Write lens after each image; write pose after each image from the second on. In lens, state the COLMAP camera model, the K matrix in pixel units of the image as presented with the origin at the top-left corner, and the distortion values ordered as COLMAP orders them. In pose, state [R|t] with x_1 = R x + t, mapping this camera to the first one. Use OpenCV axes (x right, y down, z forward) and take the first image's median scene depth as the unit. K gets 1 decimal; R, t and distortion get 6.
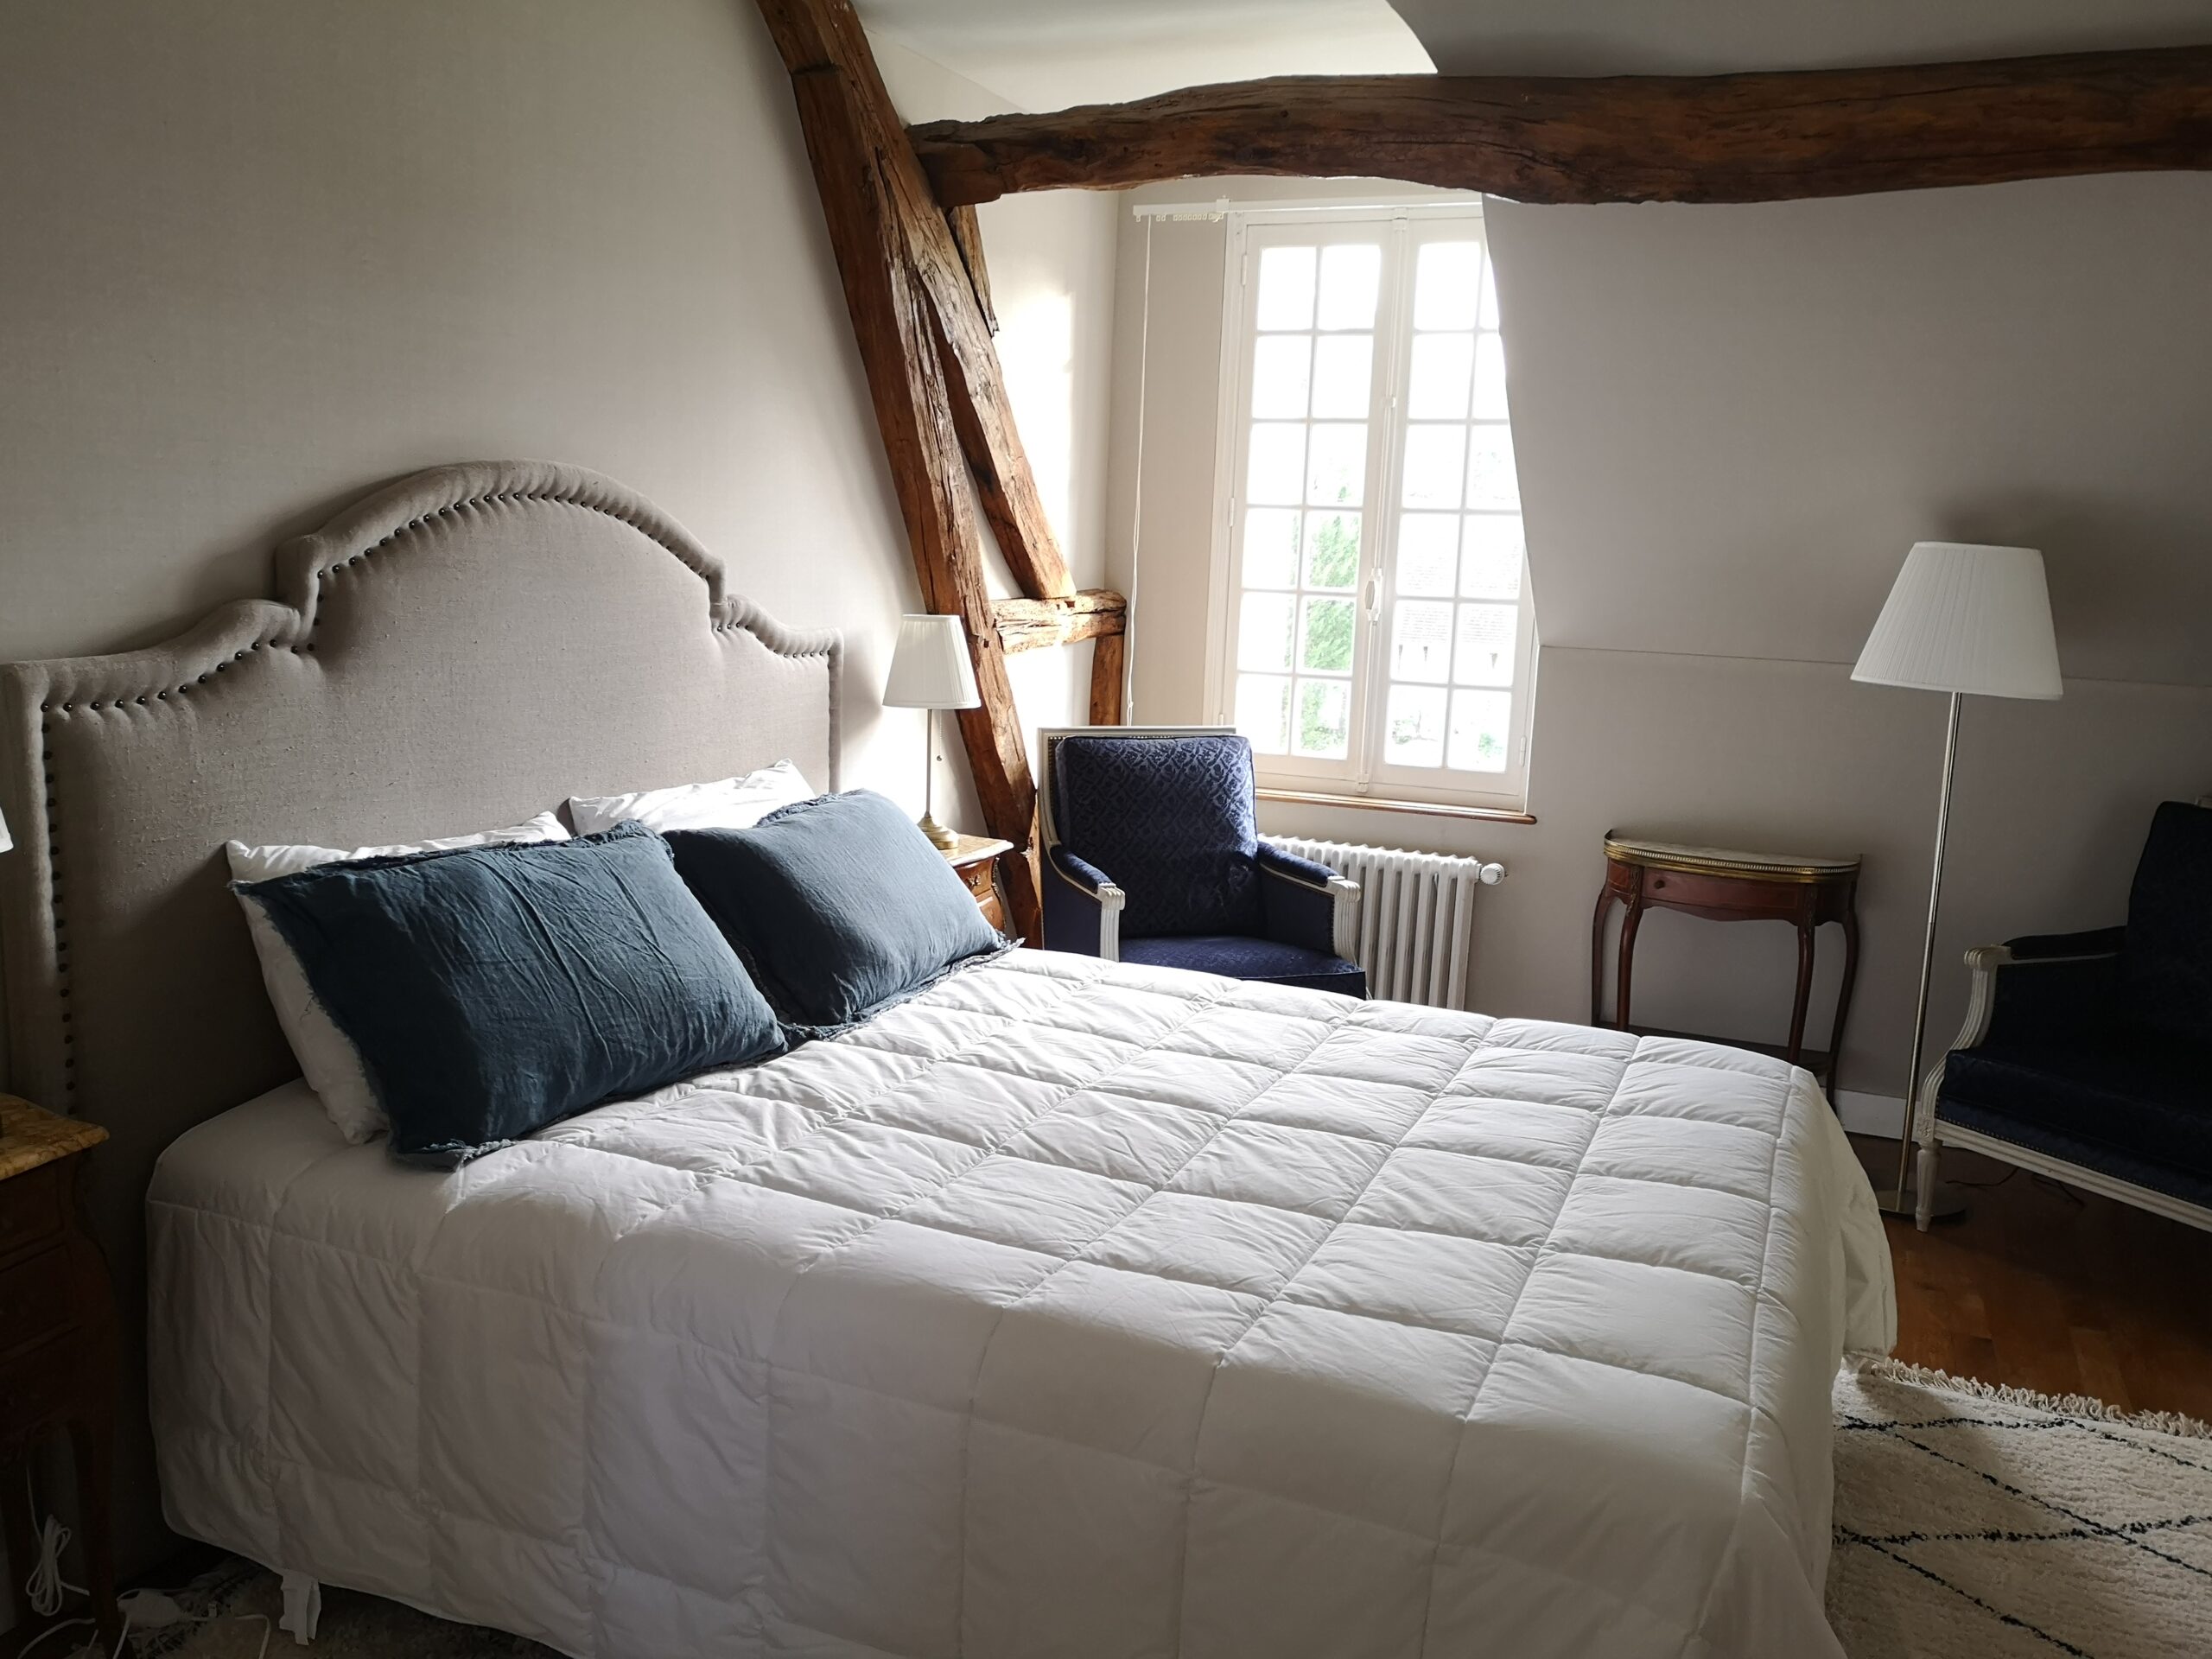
lens RADIAL K [[1774.3, 0, 1106.0], [0, 1774.3, 829.5], [0, 0, 1]] dist [0.047229, -0.062002]
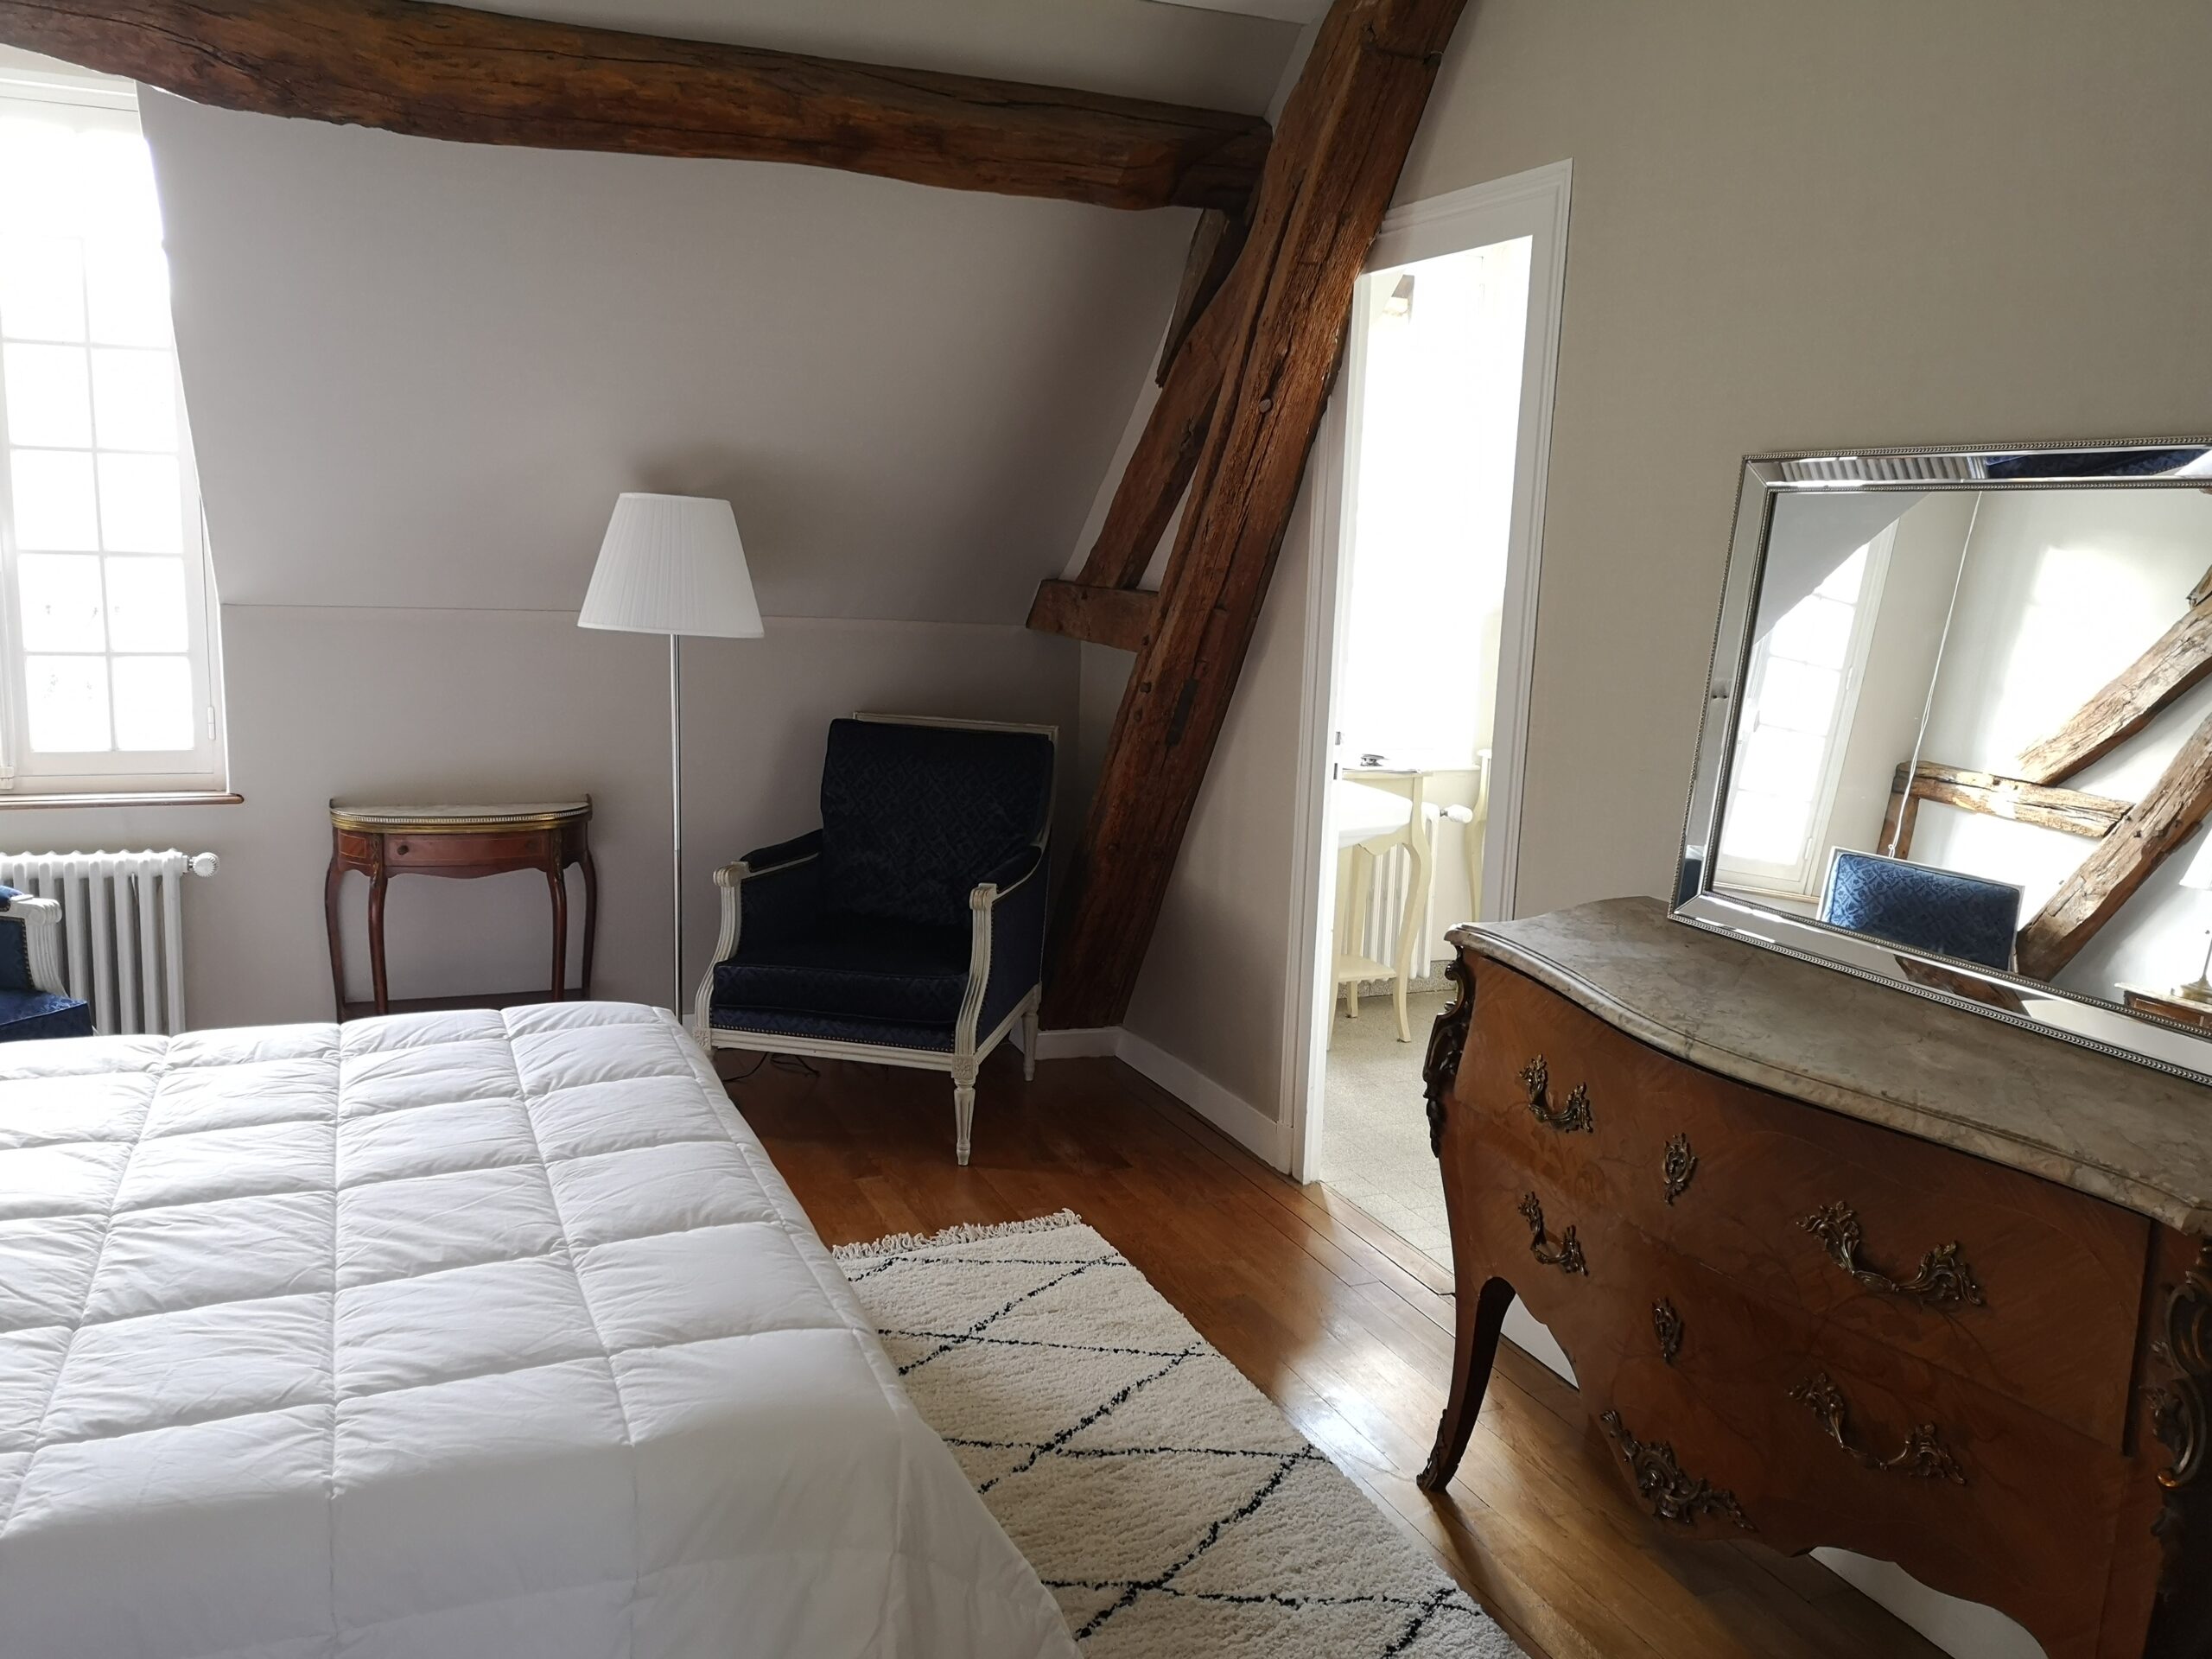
lens RADIAL K [[1774.3, 0, 1106.0], [0, 1774.3, 829.5], [0, 0, 1]] dist [0.047229, -0.062002]
pose [[0.693762, -0.133750, 0.707676, -0.150702], [0.107397, 0.990831, 0.081980, -0.026234], [-0.712152, 0.019127, 0.701765, 0.087853]]
